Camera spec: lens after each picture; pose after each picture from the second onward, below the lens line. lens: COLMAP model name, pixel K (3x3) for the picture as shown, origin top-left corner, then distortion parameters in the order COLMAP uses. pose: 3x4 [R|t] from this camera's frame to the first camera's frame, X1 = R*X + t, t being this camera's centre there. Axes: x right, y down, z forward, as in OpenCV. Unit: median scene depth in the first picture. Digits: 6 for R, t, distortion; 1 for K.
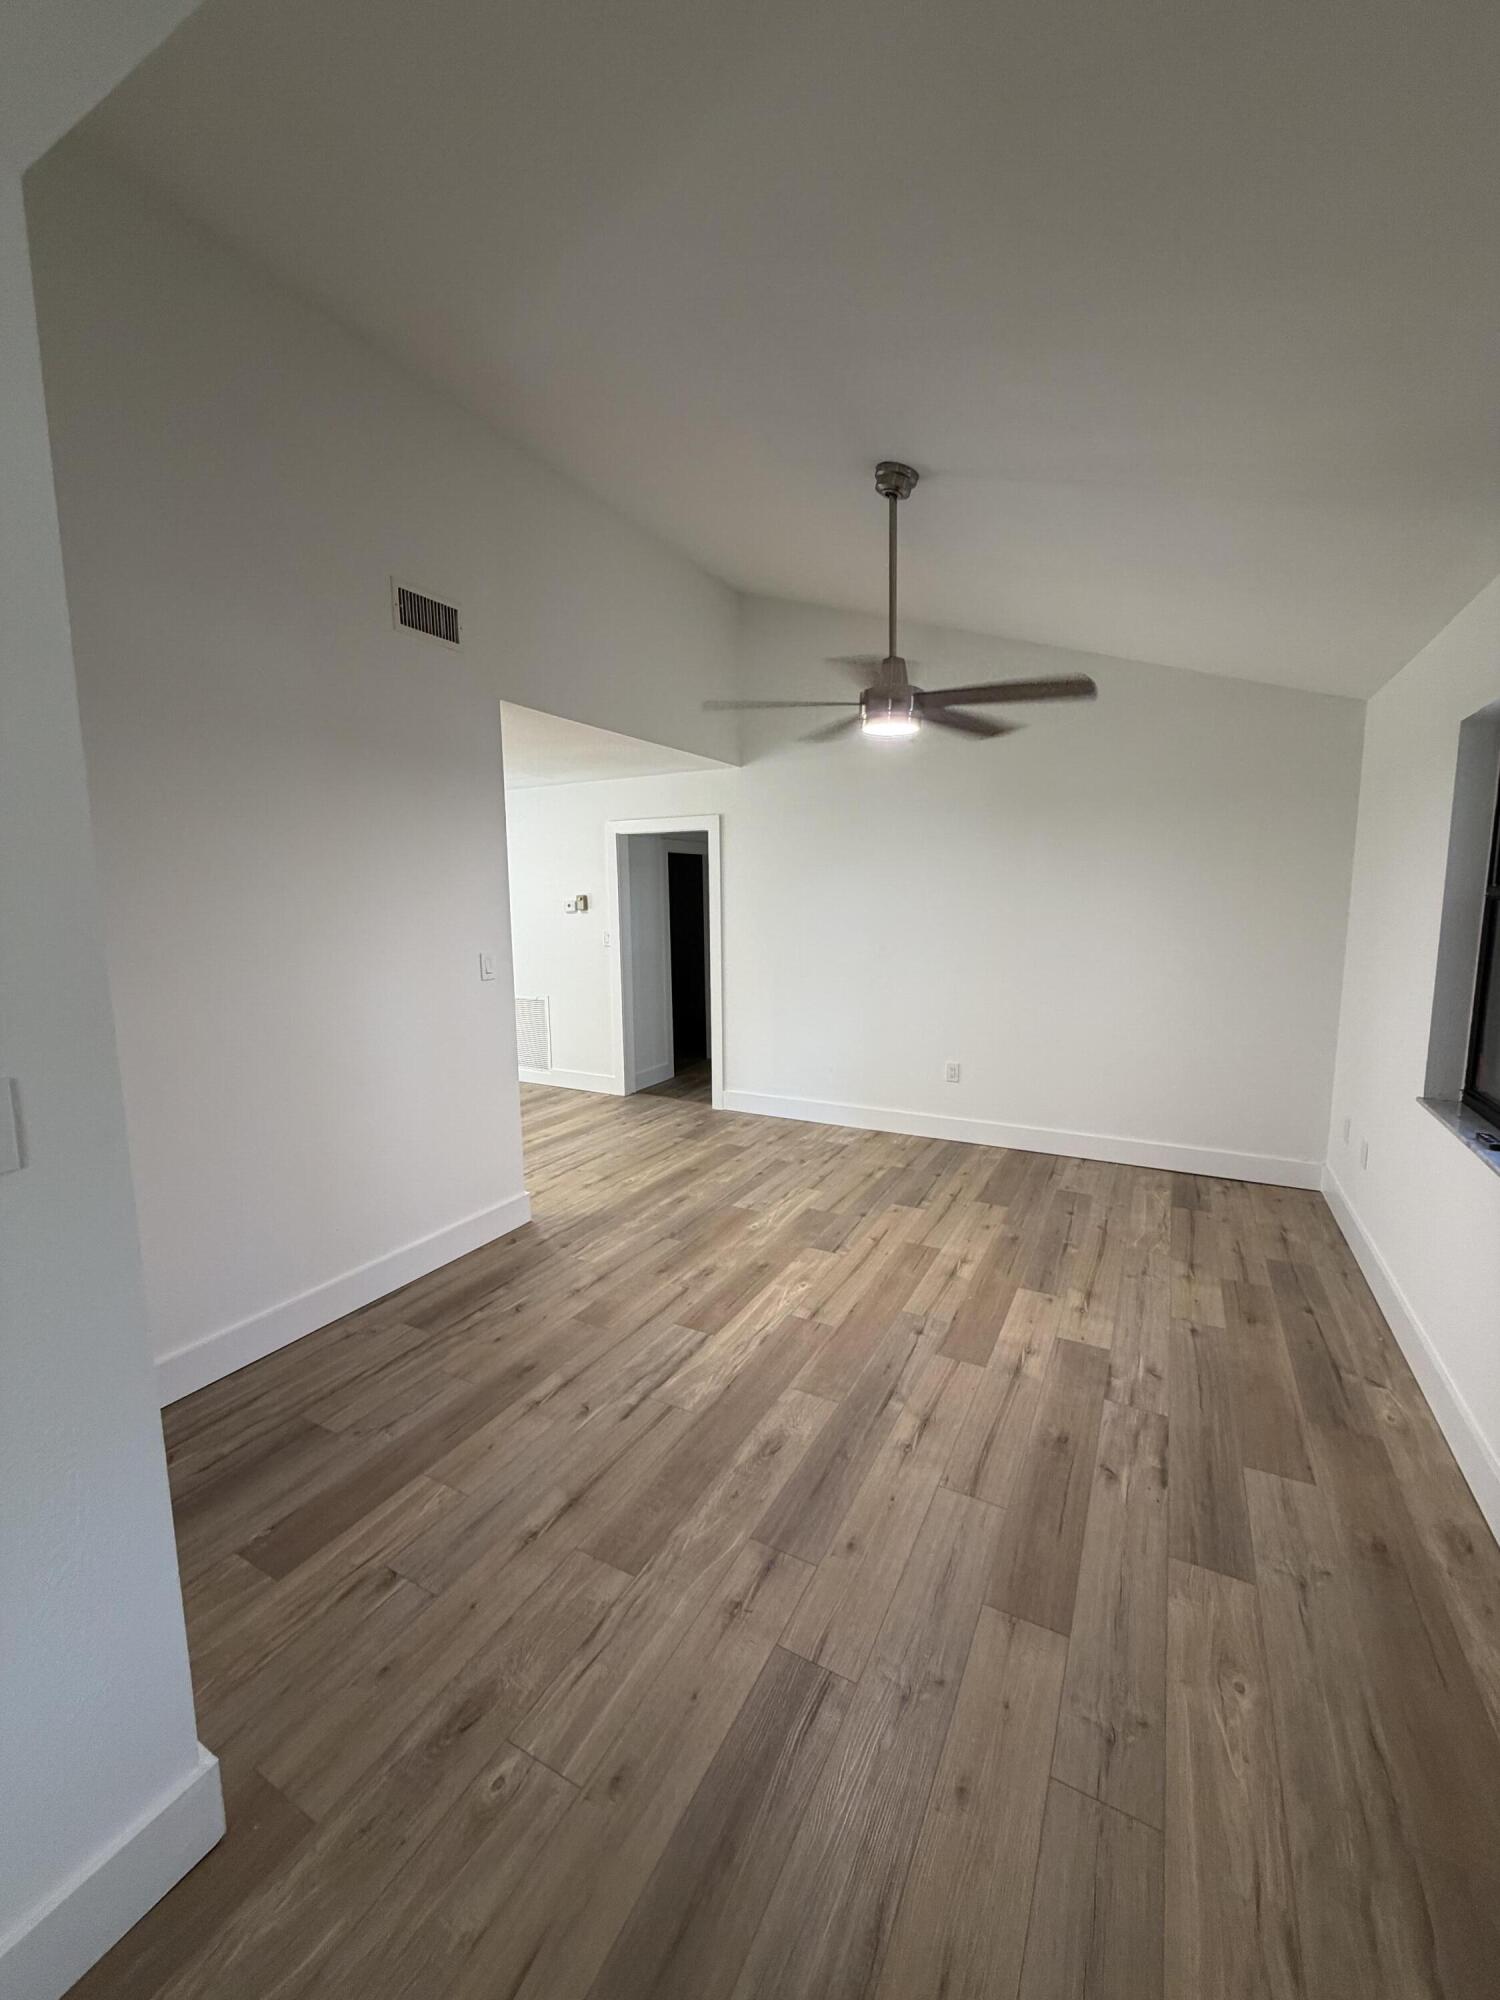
lens RADIAL K [[795.9, 0, 750.0], [0, 795.9, 1000.0], [0, 0, 1]] dist [0.001832, 0.000627]
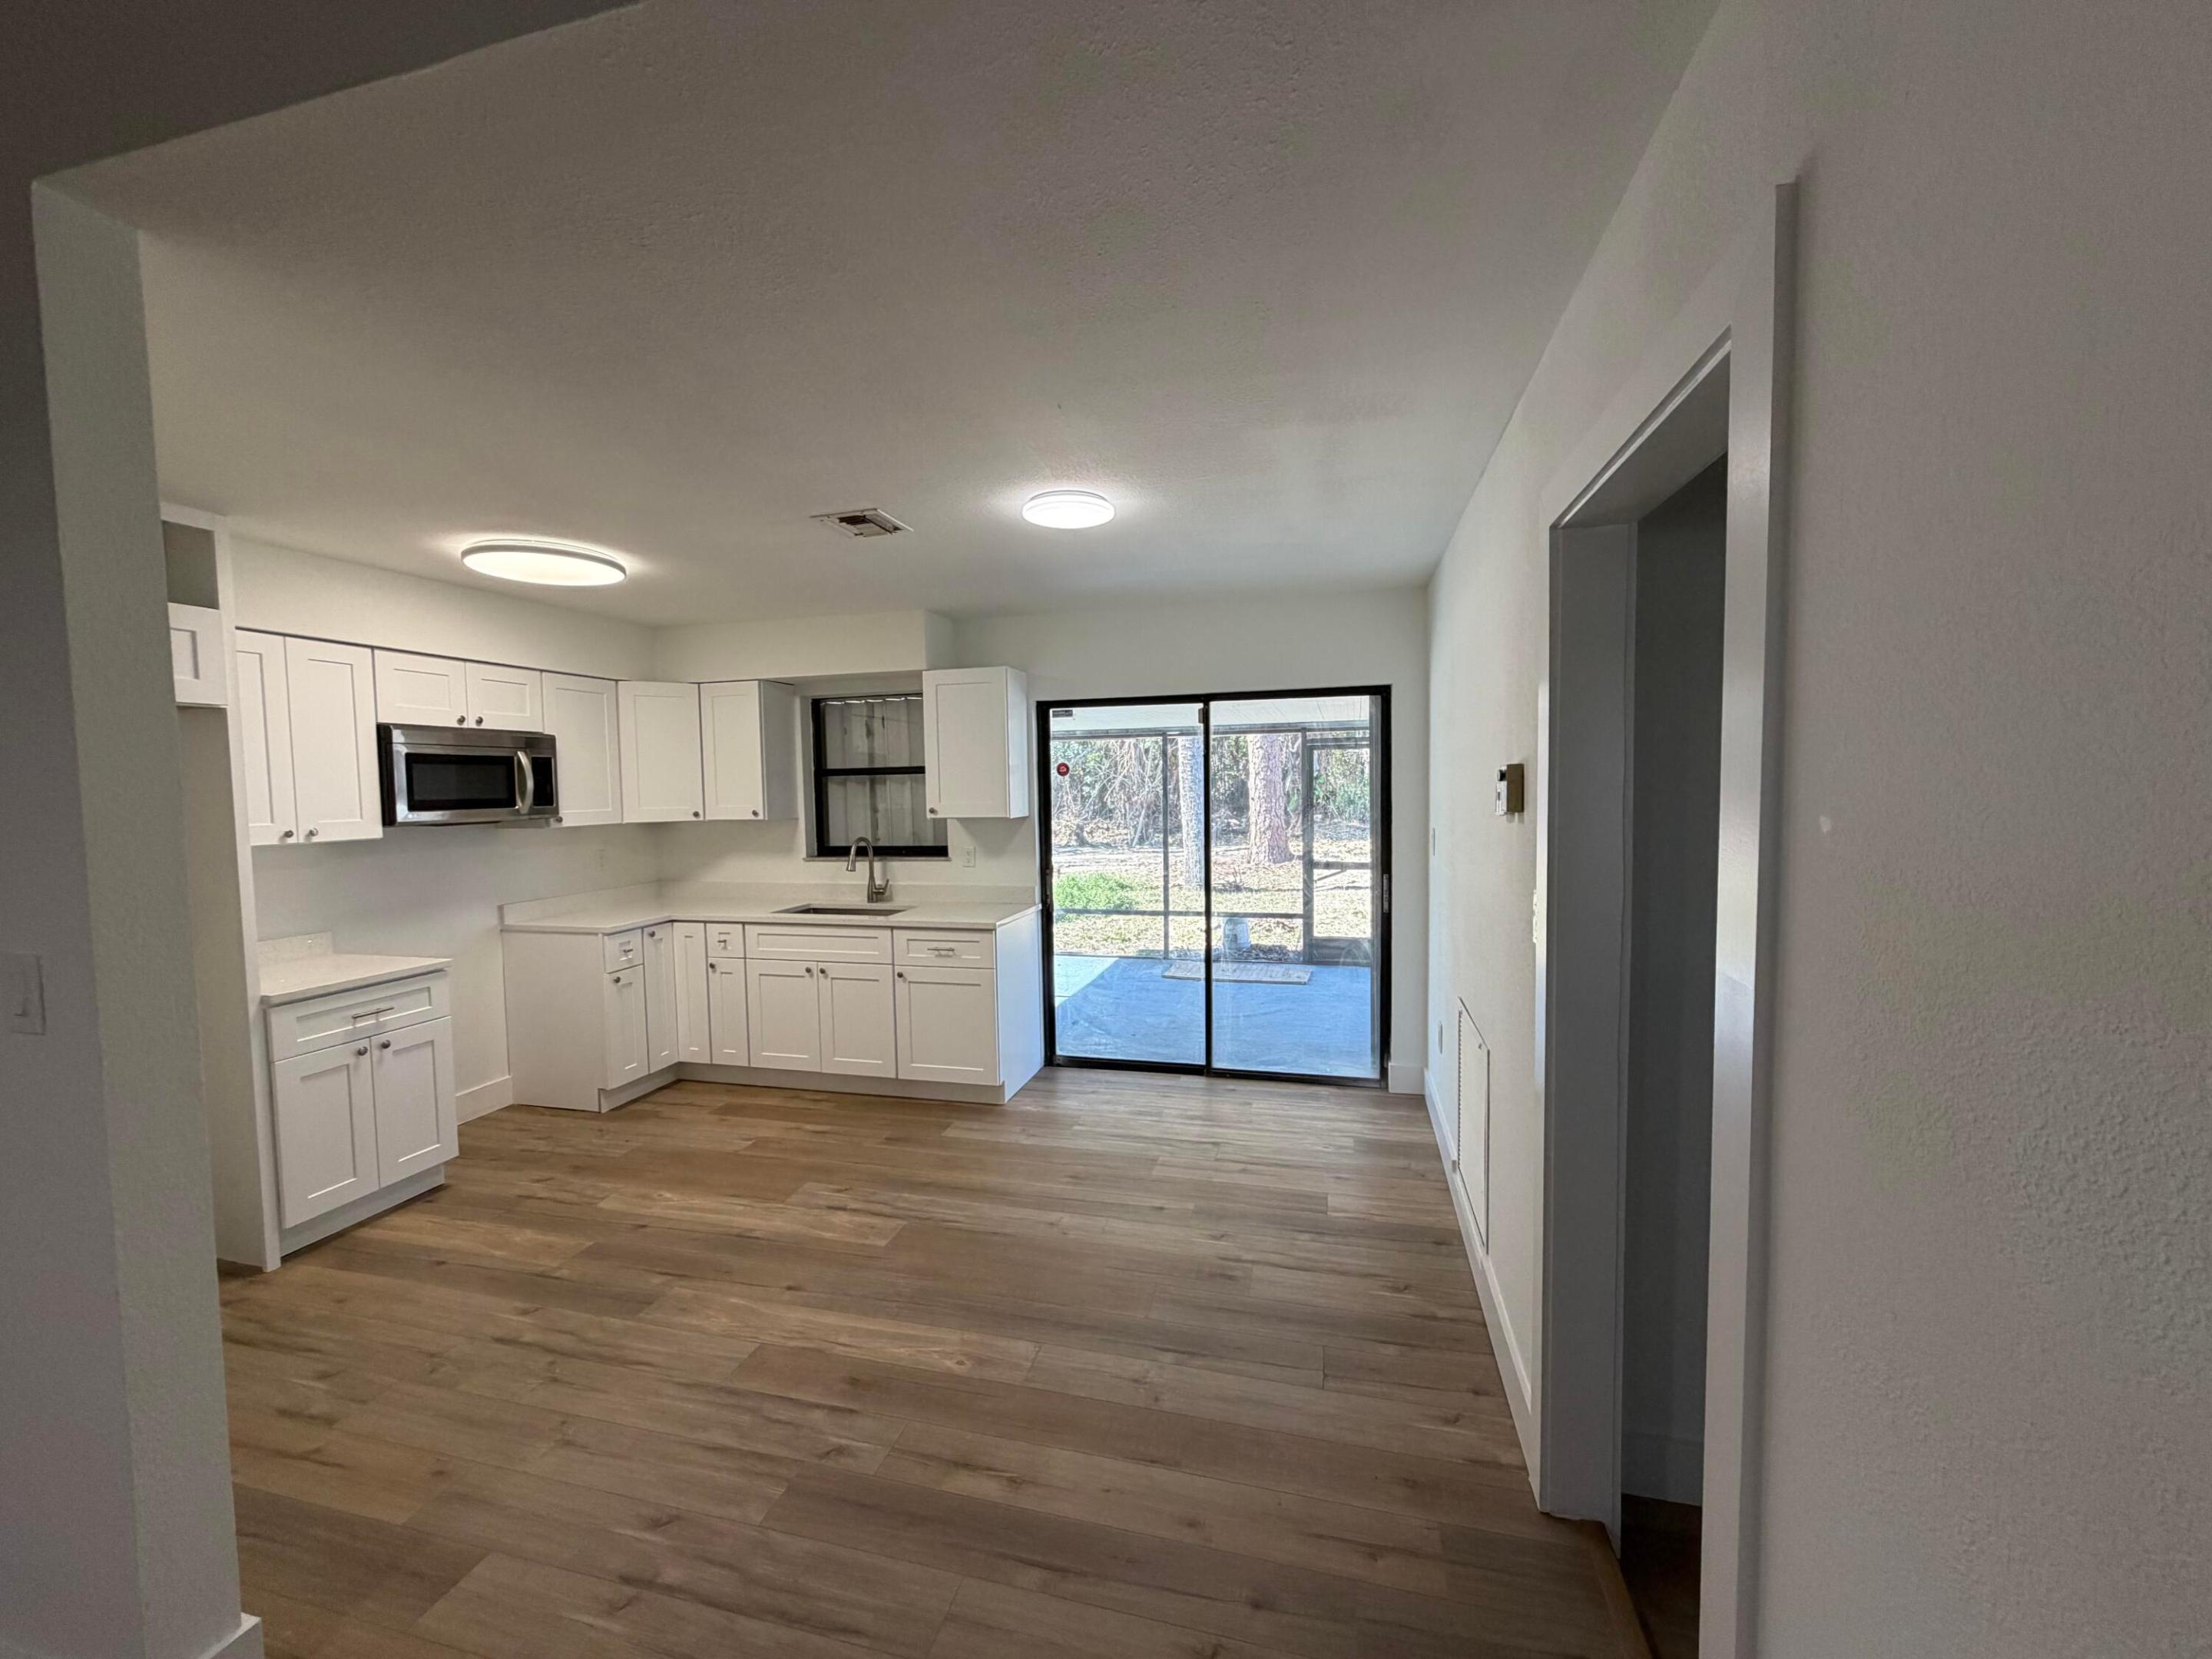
lens RADIAL K [[880.3, 0, 1100.1], [0, 880.3, 831.4], [0, 0, 1]] dist [0.001832, 0.000627]
pose [[0.226954, 0.062577, -0.971893, 0.162353], [-0.110813, 0.993112, 0.038067, -0.200655], [0.967581, 0.099059, 0.232325, 1.506732]]
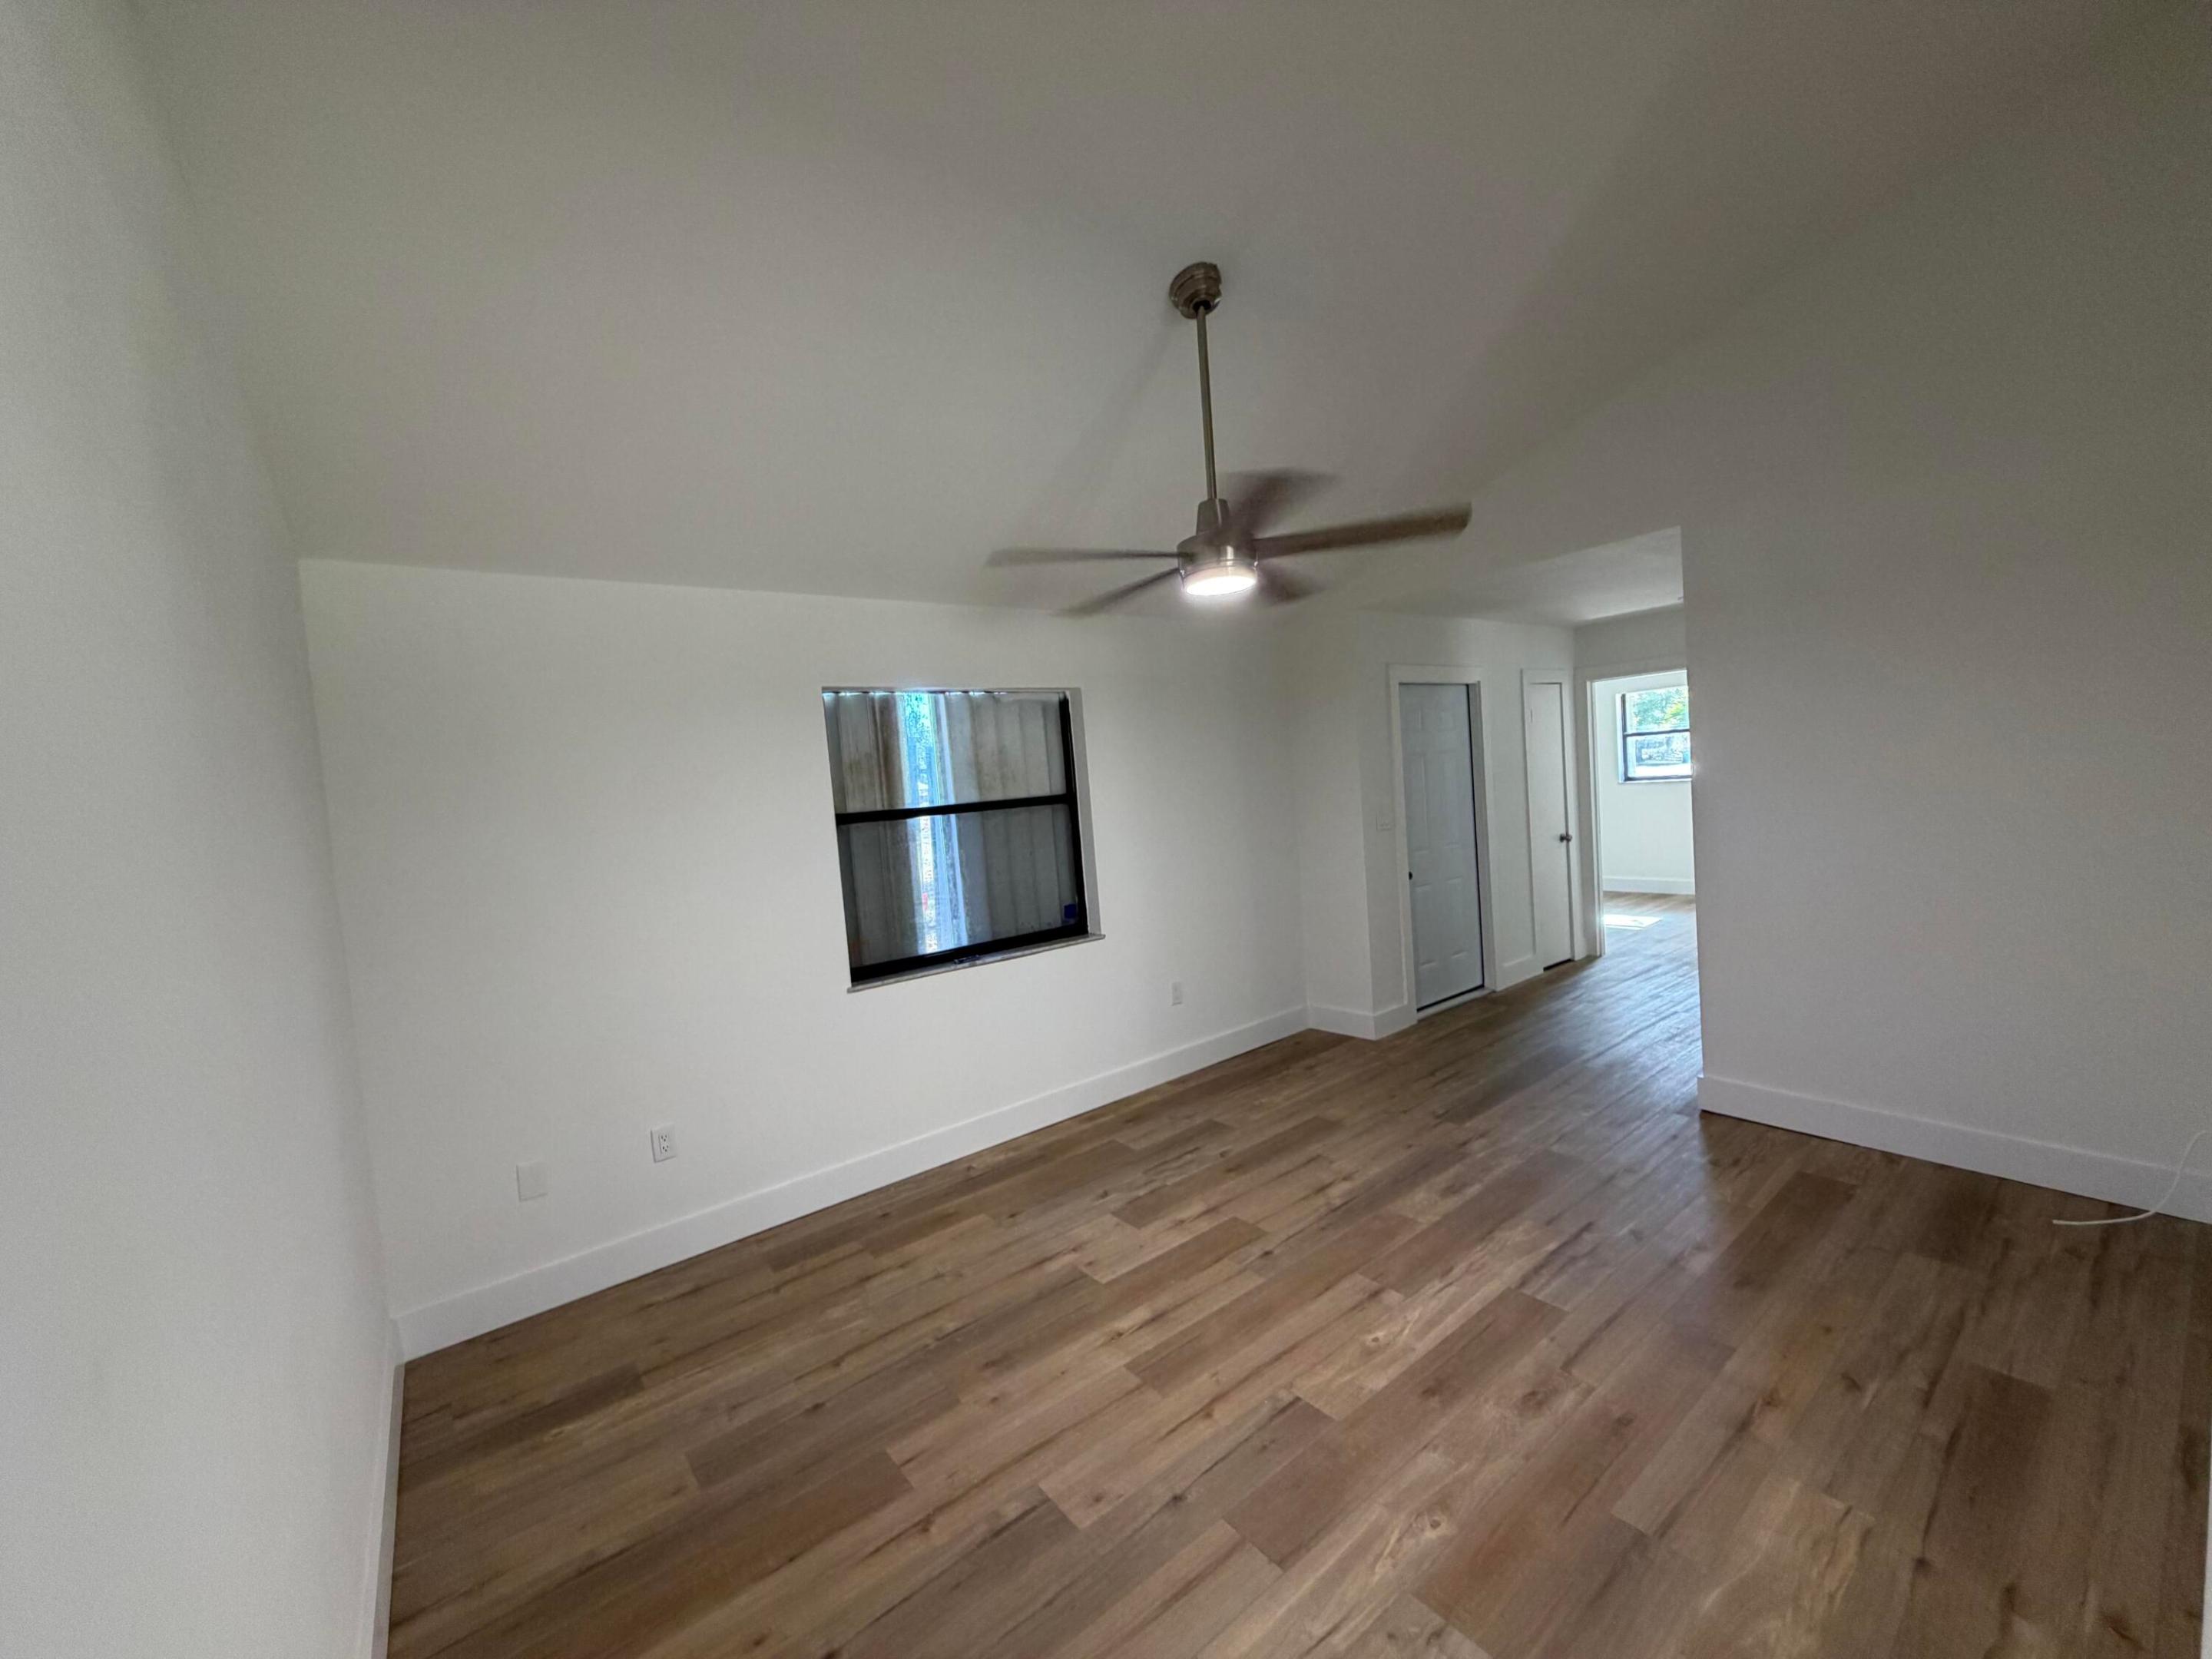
lens RADIAL K [[880.3, 0, 1100.1], [0, 880.3, 831.4], [0, 0, 1]] dist [0.001832, 0.000627]
pose [[-0.905591, 0.060451, 0.419823, -0.064559], [0.142124, 0.975820, 0.166062, -0.234708], [-0.399633, 0.210051, -0.892285, 1.687070]]
